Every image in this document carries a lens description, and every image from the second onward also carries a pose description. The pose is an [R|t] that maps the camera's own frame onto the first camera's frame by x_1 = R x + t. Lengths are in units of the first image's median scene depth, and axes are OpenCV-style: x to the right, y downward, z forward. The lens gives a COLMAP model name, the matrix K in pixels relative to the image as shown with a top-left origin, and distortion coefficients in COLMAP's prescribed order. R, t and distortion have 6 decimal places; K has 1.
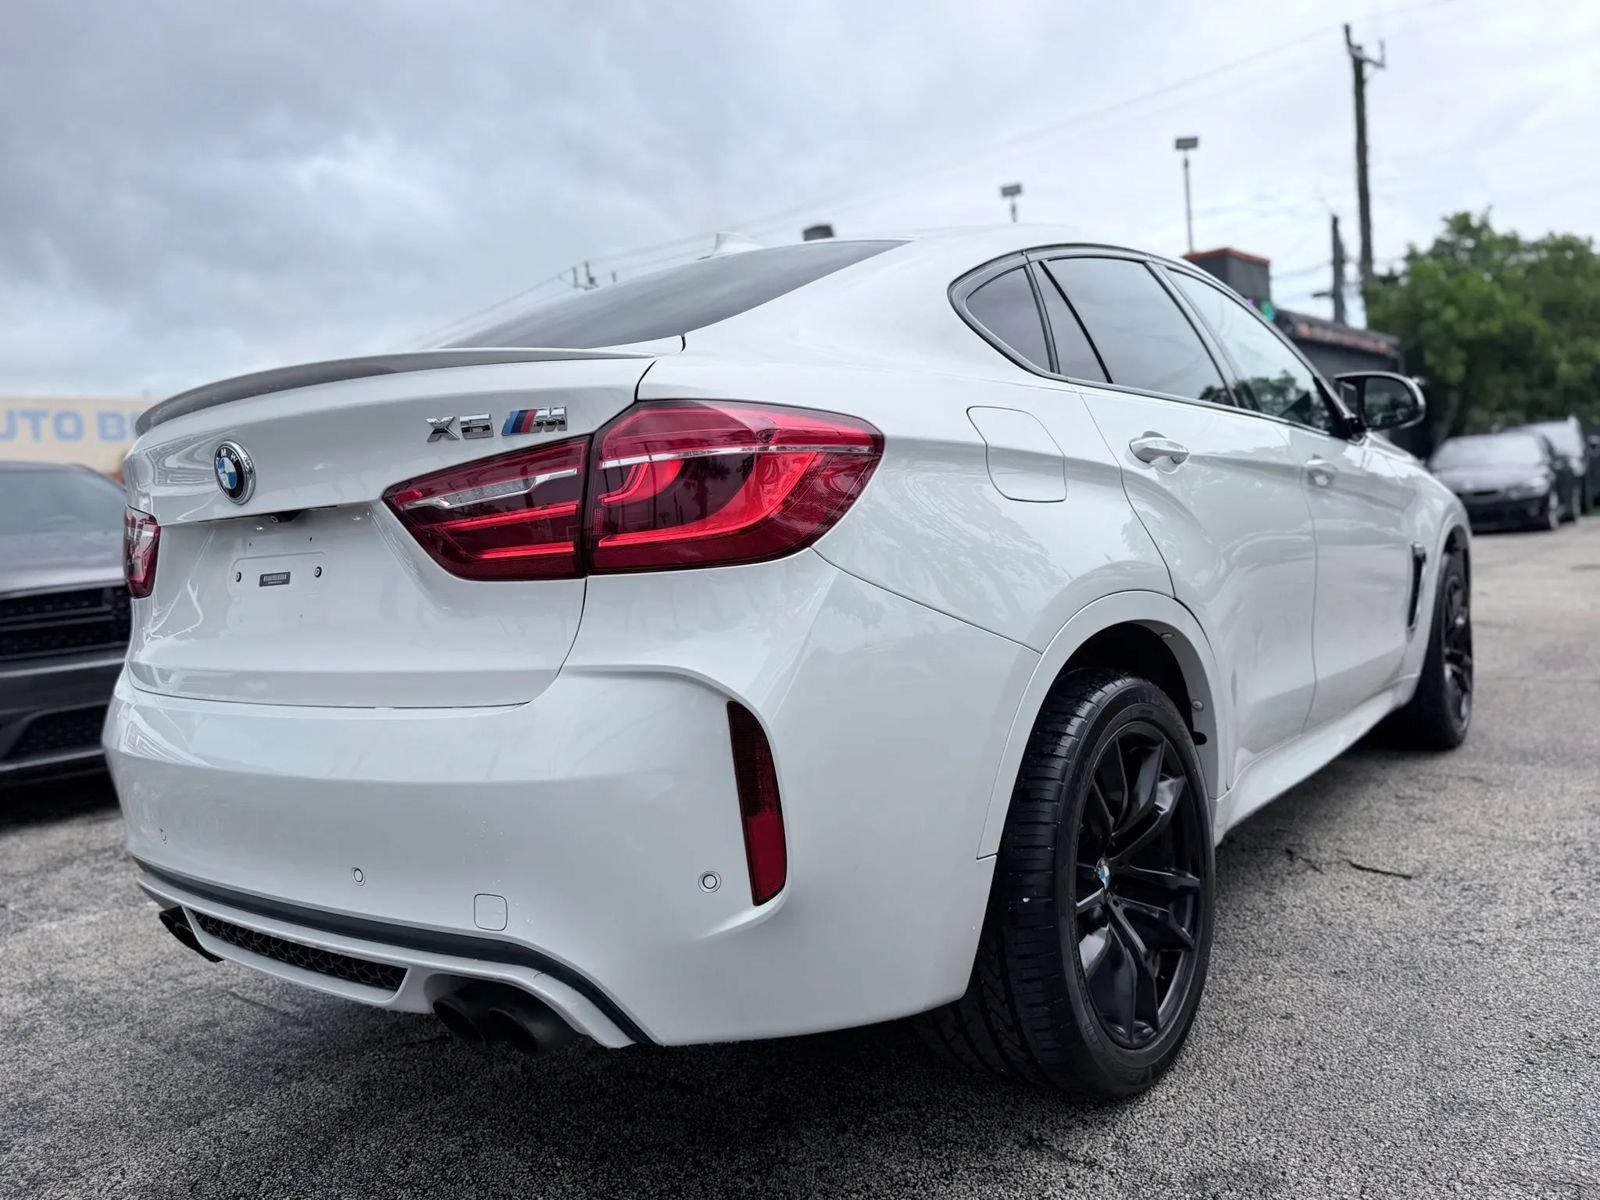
lens RADIAL K [[1244.3, 0, 798.1], [0, 1244.3, 604.7], [0, 0, 1]] dist [0.001581, -0.005861]
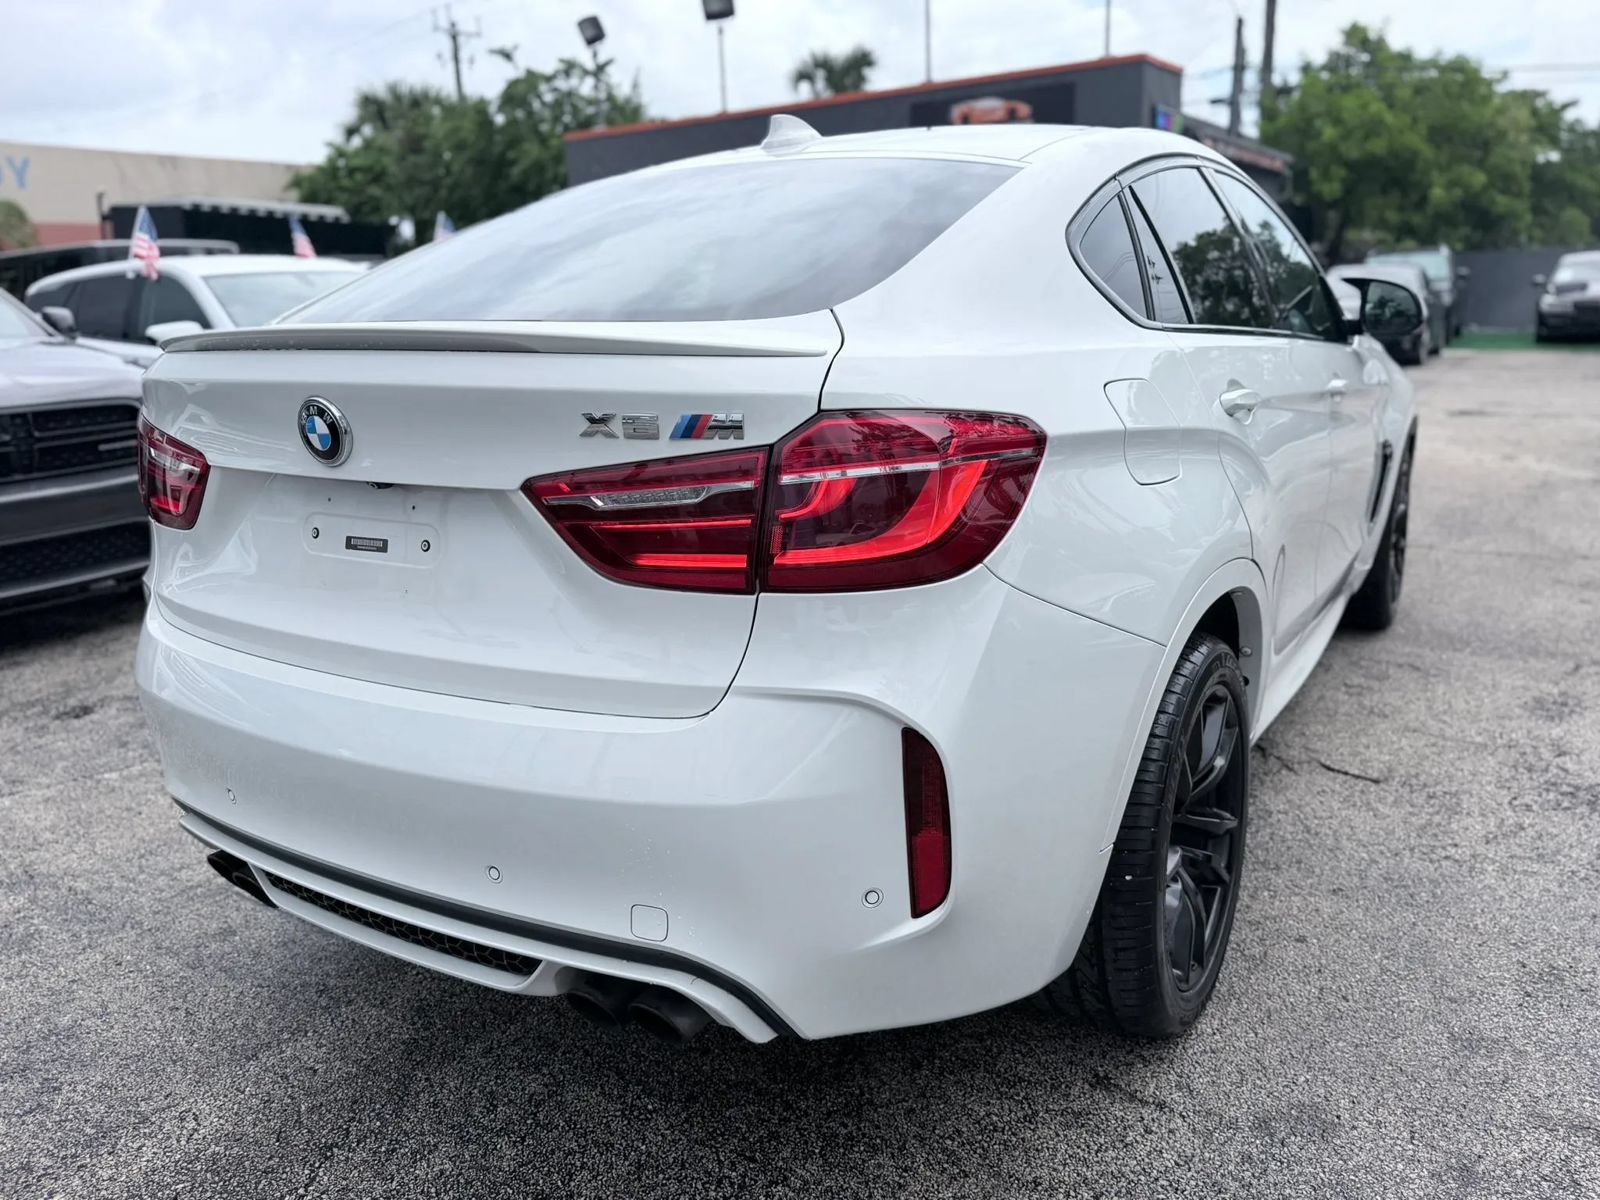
lens RADIAL K [[1240.7, 0, 800.0], [0, 1240.7, 600.0], [0, 0, 1]] dist [0.015189, -0.022859]
pose [[0.993073, 0.021622, 0.115496, -0.154361], [-0.040814, 0.985198, 0.166492, -0.110344], [-0.110186, -0.170053, 0.979255, 0.038375]]
